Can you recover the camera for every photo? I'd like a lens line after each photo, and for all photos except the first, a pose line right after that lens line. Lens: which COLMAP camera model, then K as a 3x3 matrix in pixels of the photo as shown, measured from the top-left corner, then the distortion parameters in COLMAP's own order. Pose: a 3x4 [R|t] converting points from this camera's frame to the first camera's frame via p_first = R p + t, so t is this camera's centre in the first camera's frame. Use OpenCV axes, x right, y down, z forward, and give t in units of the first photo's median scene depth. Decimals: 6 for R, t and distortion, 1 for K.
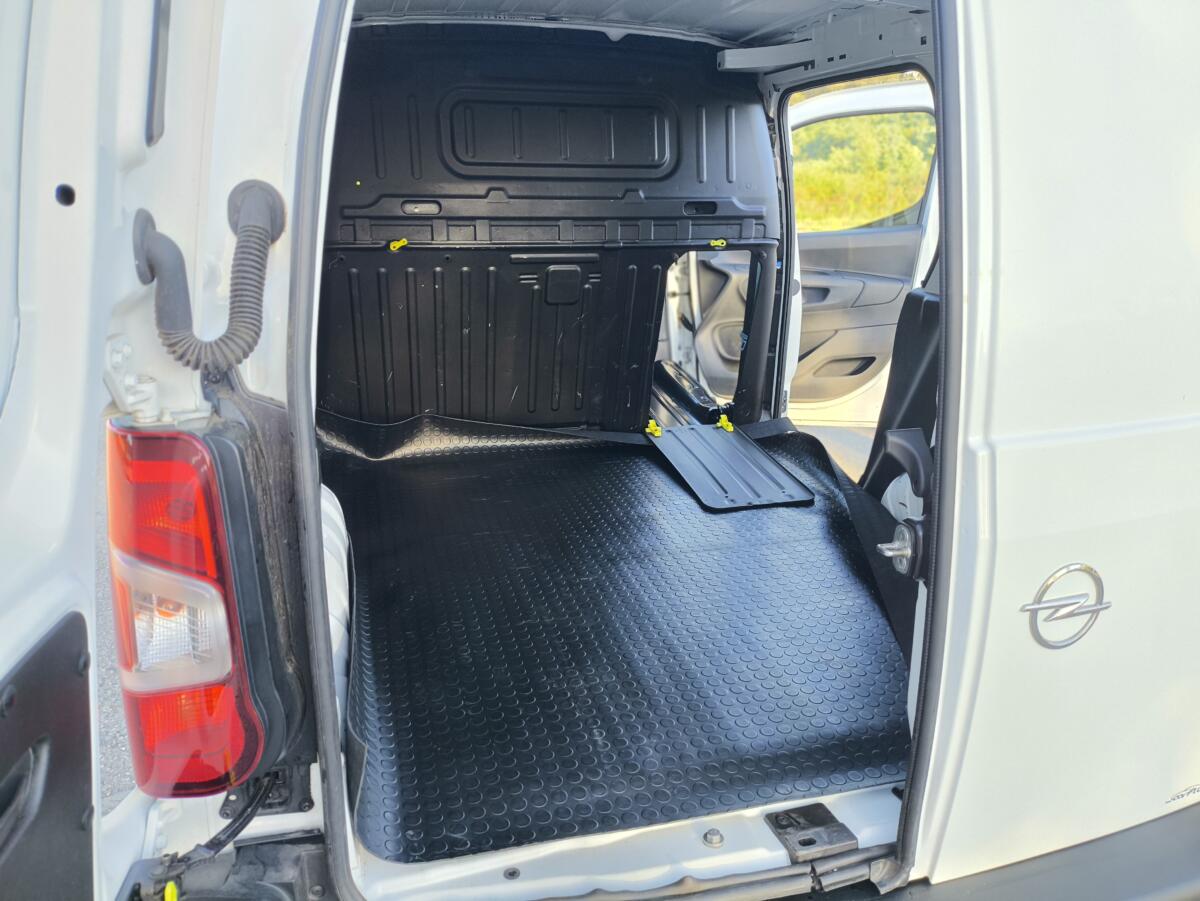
lens RADIAL K [[890.7, 0, 603.4], [0, 890.7, 442.8], [0, 0, 1]] dist [0.065438, -0.094538]
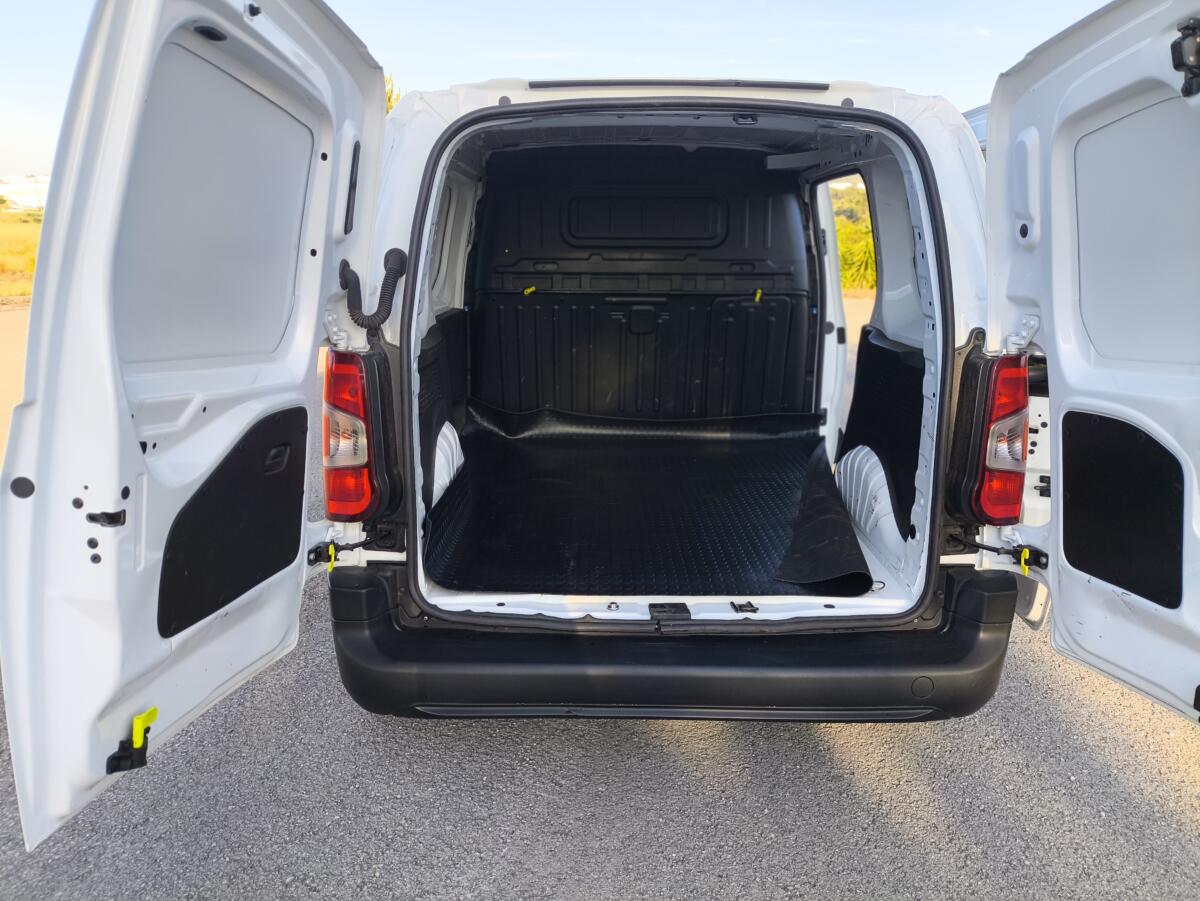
lens RADIAL K [[890.7, 0, 603.2], [0, 890.7, 440.1], [0, 0, 1]] dist [0.065438, -0.094538]
pose [[0.966325, 0.051710, -0.252075, 0.270797], [-0.070222, 0.995411, -0.065001, 0.113984], [0.247557, 0.080513, 0.965522, -0.383717]]
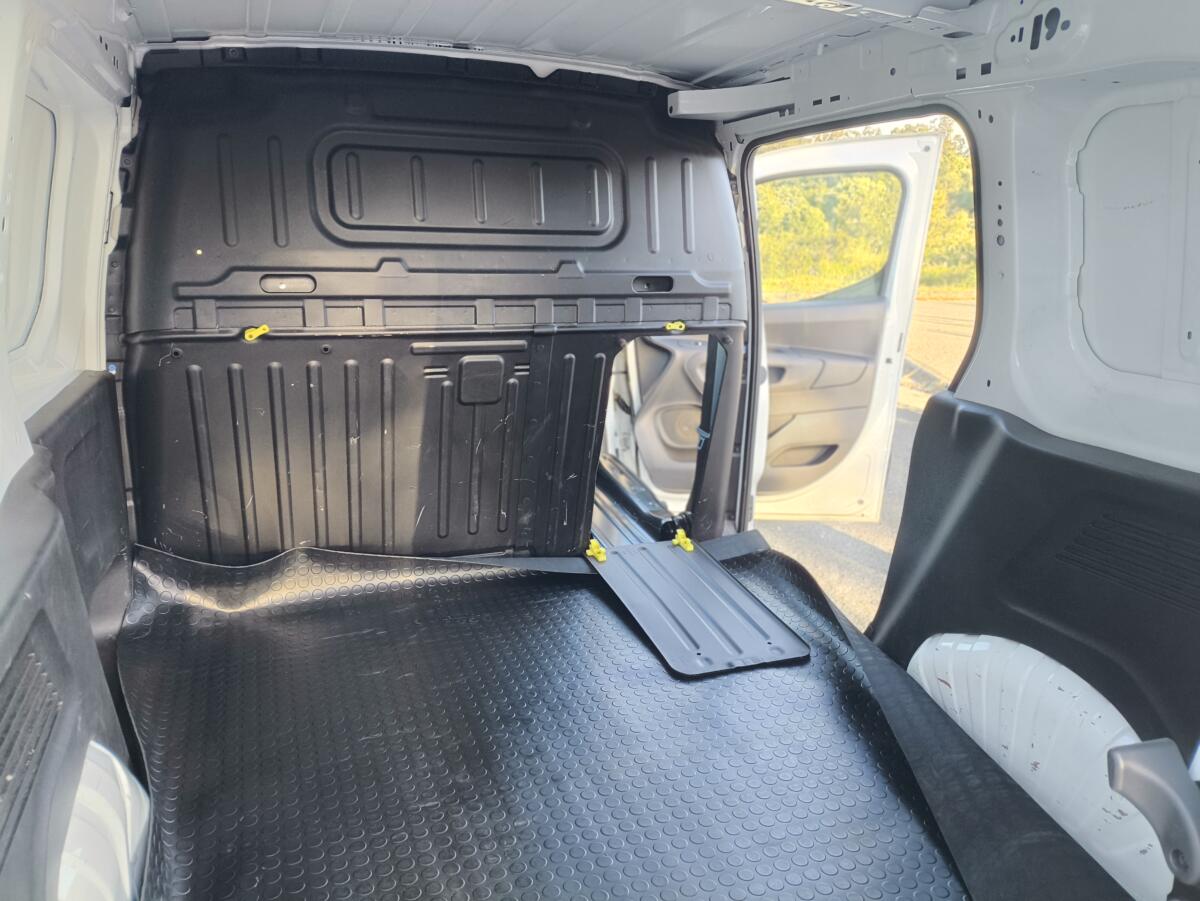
lens RADIAL K [[890.7, 0, 607.5], [0, 890.7, 450.9], [0, 0, 1]] dist [0.065438, -0.094538]
pose [[0.995119, -0.016121, 0.097361, -0.012672], [0.021073, 0.998524, -0.050057, -0.076050], [-0.096410, 0.051864, 0.993990, 0.224232]]
